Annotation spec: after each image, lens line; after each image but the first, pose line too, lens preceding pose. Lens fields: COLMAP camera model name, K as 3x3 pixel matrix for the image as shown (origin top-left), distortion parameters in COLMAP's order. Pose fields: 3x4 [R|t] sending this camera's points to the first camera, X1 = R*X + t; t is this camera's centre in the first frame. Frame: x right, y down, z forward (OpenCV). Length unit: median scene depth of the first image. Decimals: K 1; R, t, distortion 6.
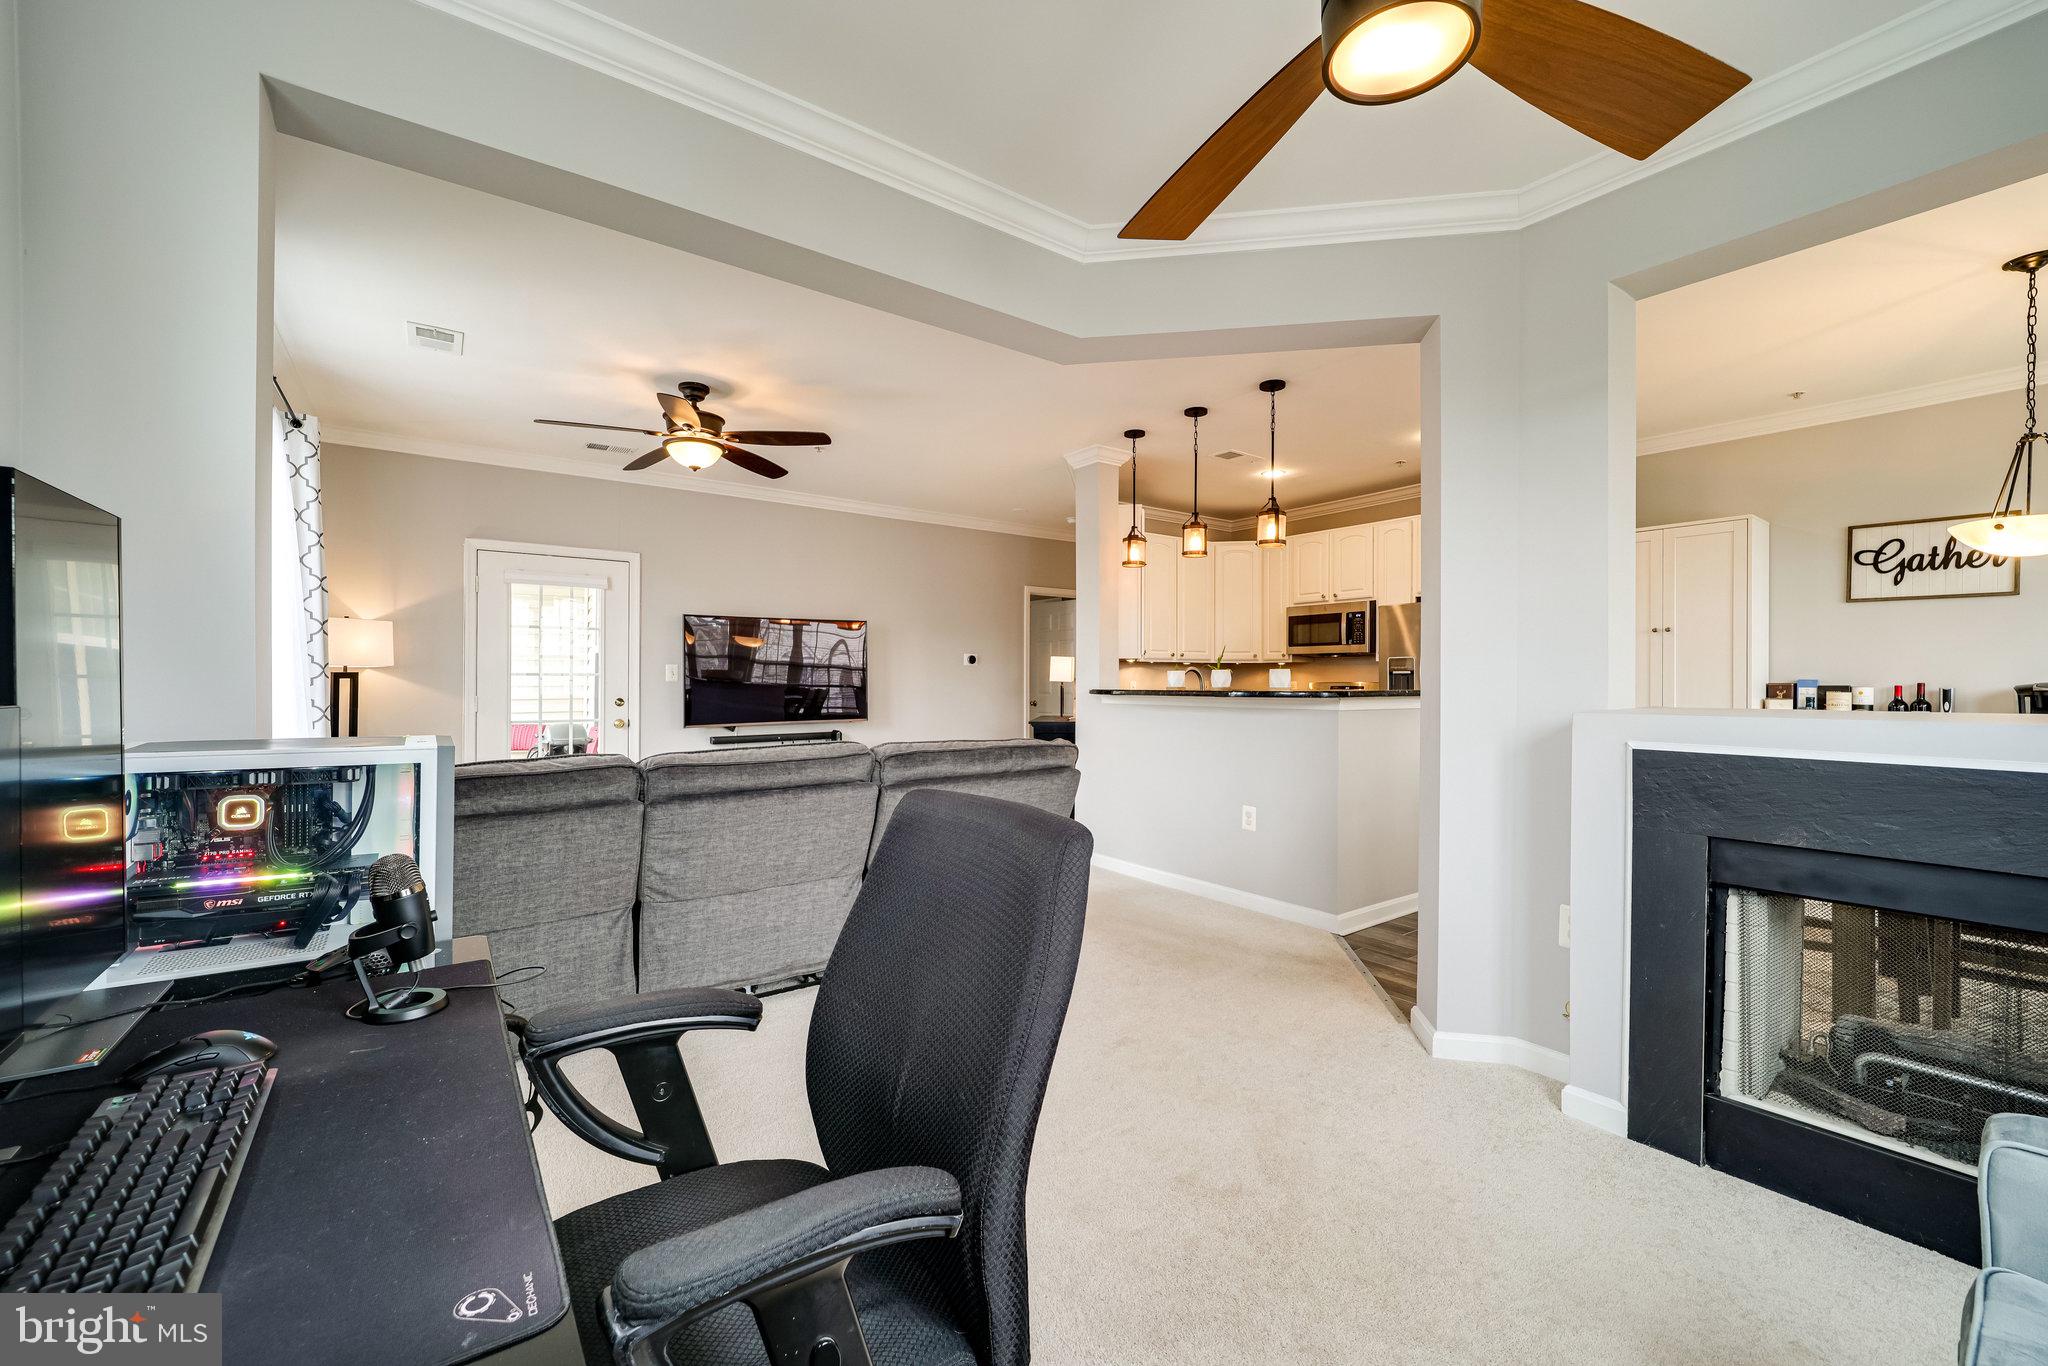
lens RADIAL K [[815.3, 0, 1028.4], [0, 815.3, 681.2], [0, 0, 1]] dist [-0.002253, -0.000895]
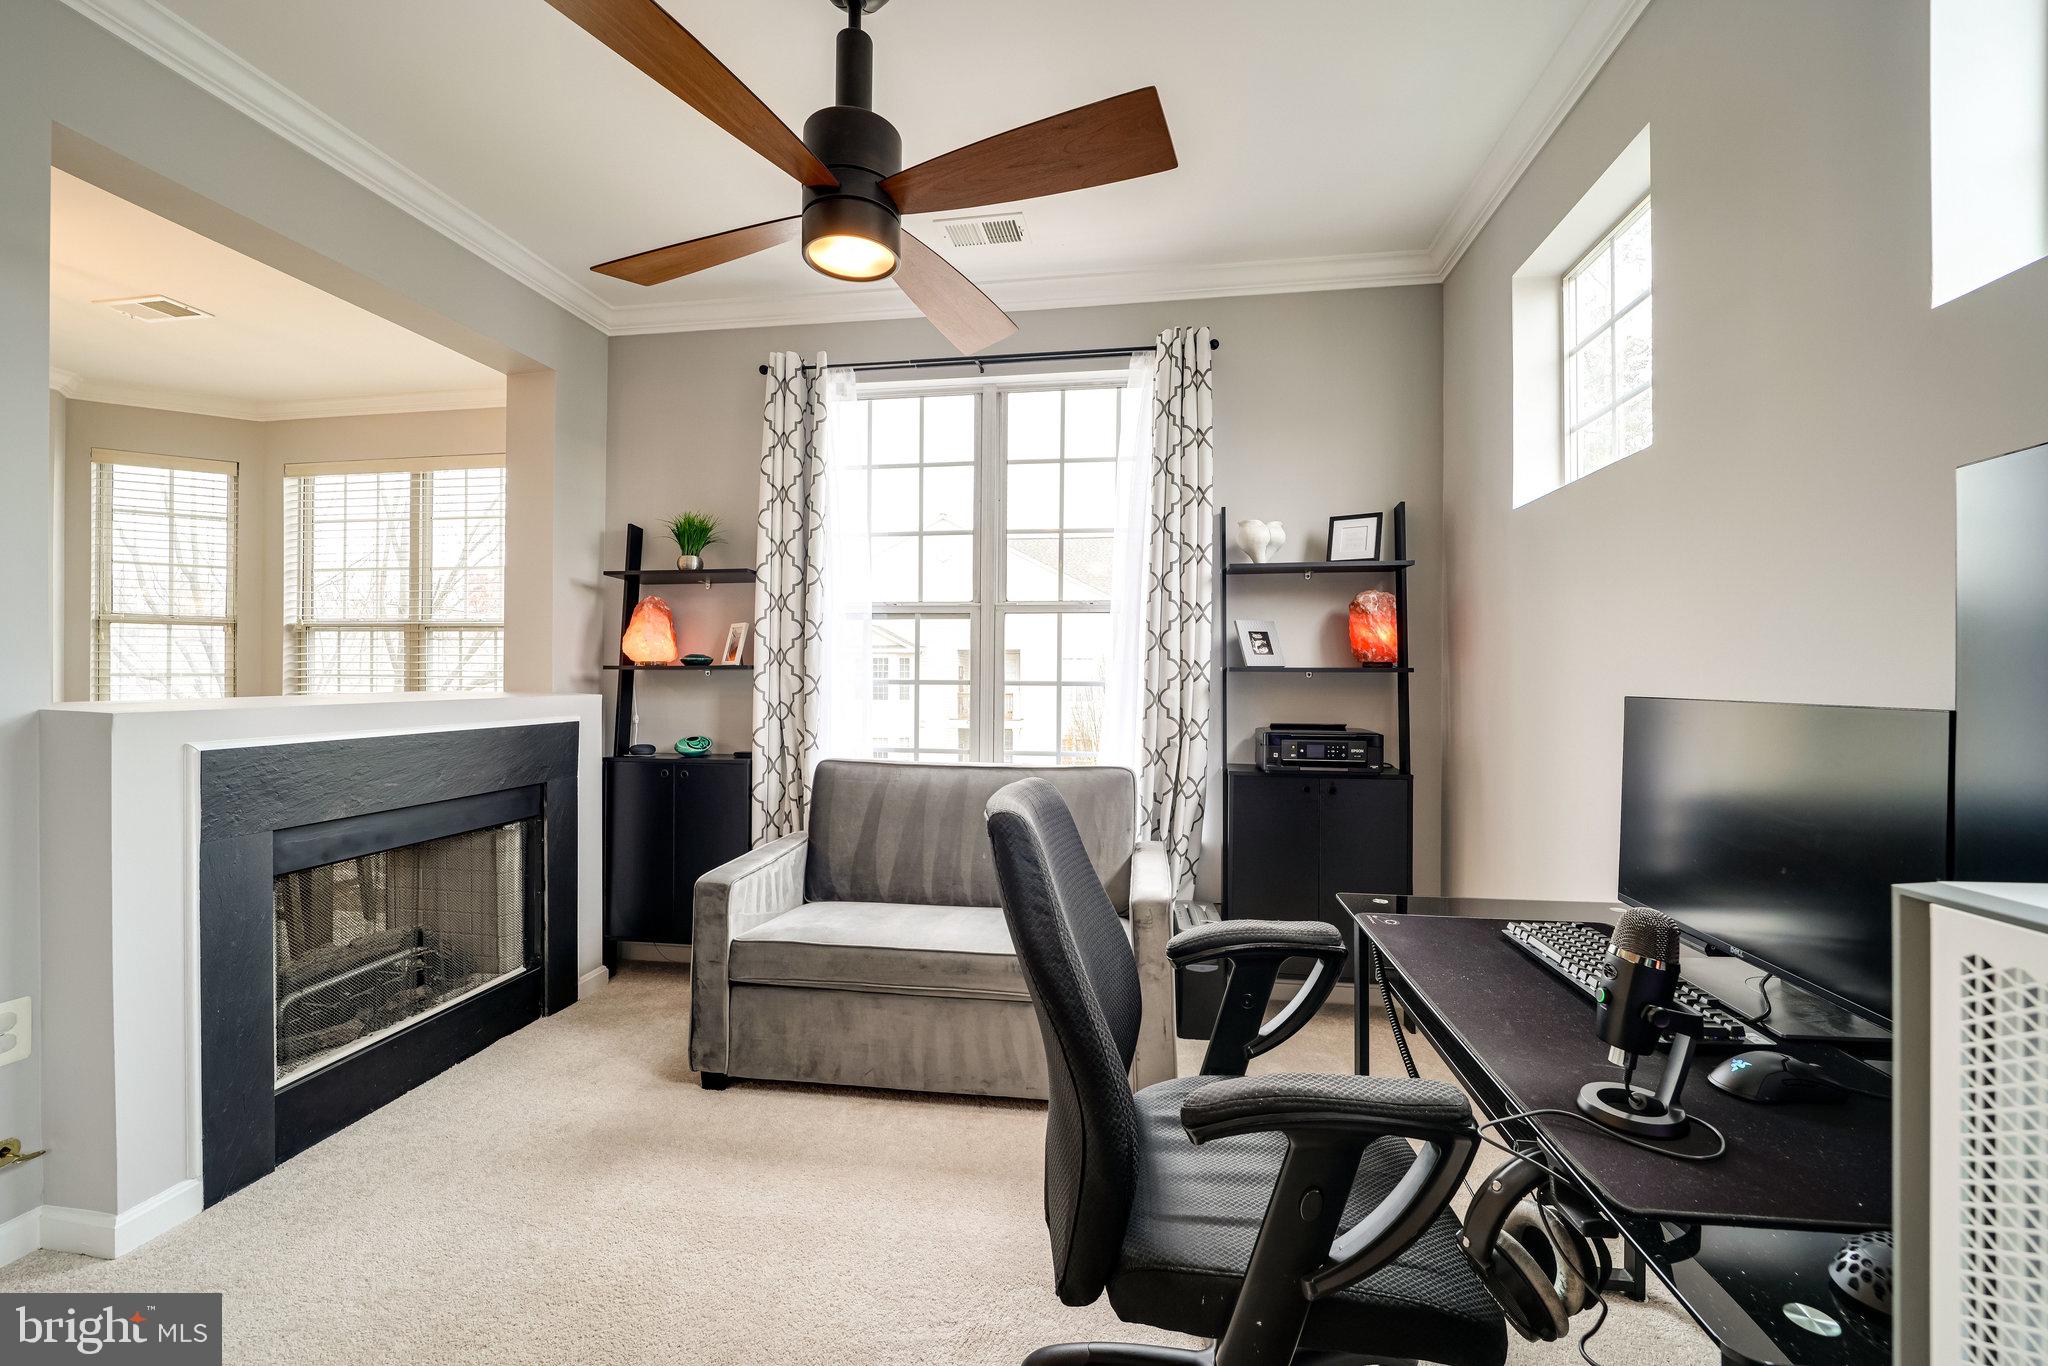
lens RADIAL K [[825.5, 0, 1028.8], [0, 825.5, 679.2], [0, 0, 1]] dist [-0.001759, -0.008401]
pose [[-0.704981, -0.009903, 0.709157, -0.226366], [-0.005802, 0.999950, 0.008196, -0.001702], [-0.709203, 0.001664, -0.705003, 0.481580]]
